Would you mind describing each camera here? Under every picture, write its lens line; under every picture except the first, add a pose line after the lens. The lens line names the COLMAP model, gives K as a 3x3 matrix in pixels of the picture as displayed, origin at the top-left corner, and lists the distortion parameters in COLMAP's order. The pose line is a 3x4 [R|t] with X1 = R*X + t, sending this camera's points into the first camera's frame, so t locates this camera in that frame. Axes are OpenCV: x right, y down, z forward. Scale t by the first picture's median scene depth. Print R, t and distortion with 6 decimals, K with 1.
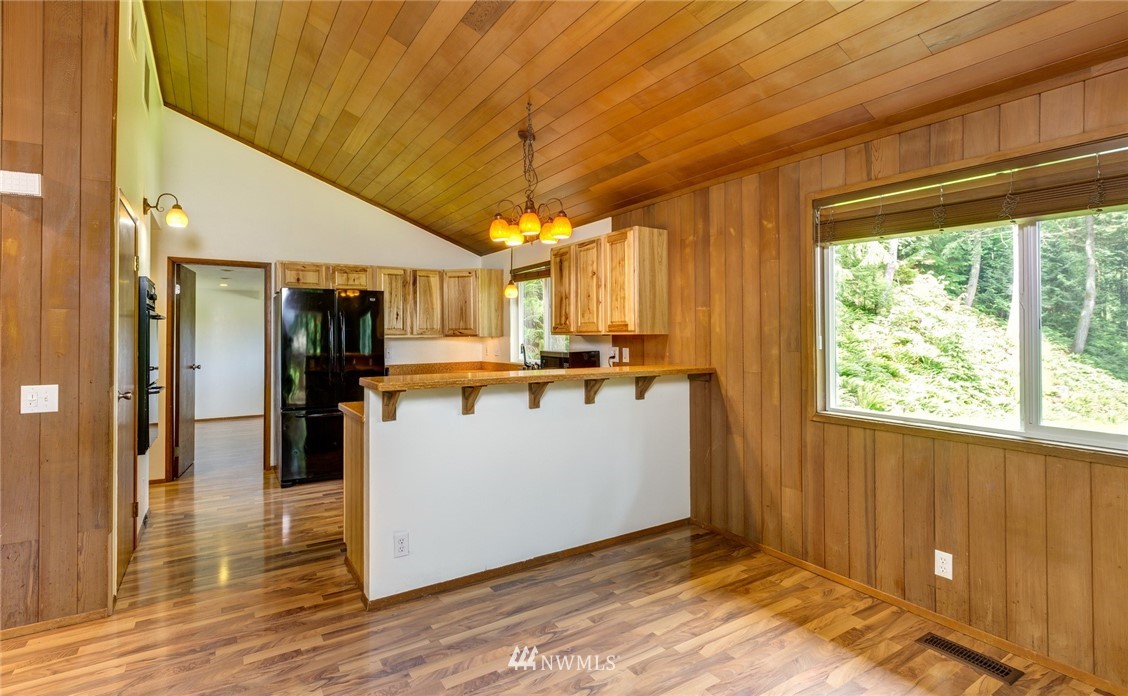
lens RADIAL K [[538.2, 0, 561.9], [0, 538.2, 338.7], [0, 0, 1]] dist [0.000558, 0.000306]
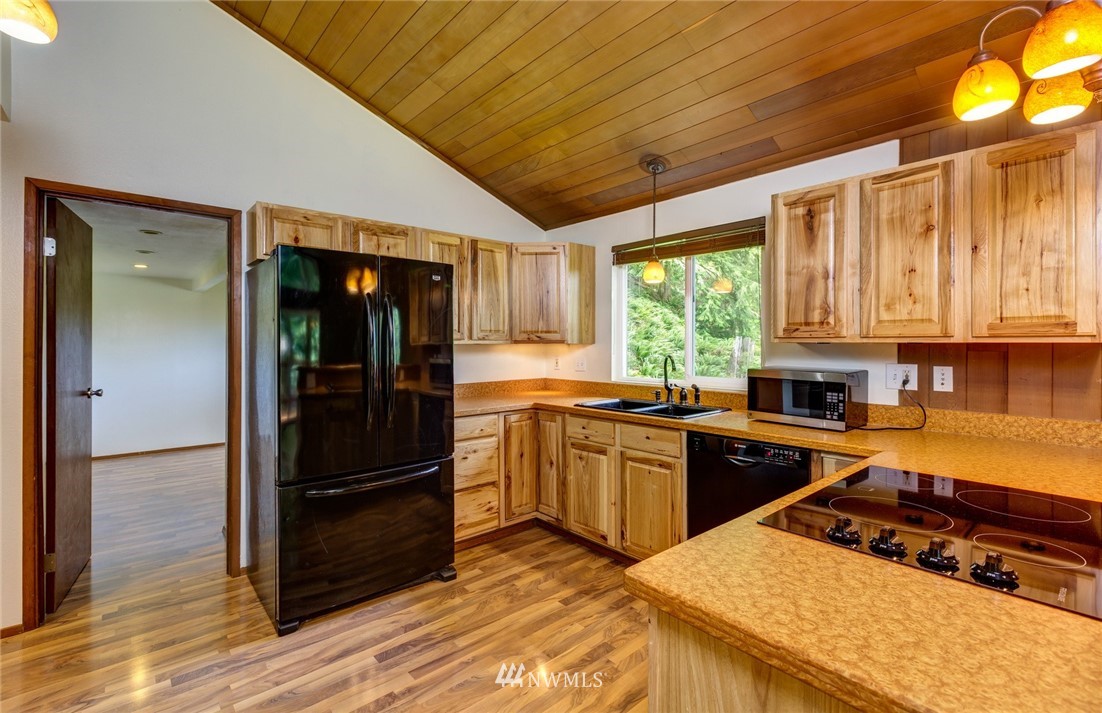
lens RADIAL K [[488.3, 0, 552.7], [0, 488.3, 351.8], [0, 0, 1]] dist [-0.002675, -0.000697]
pose [[0.988780, 0.005127, 0.149292, -0.290241], [-0.007167, 0.999888, 0.013130, -0.001612], [-0.149208, -0.014053, 0.988706, 0.440239]]
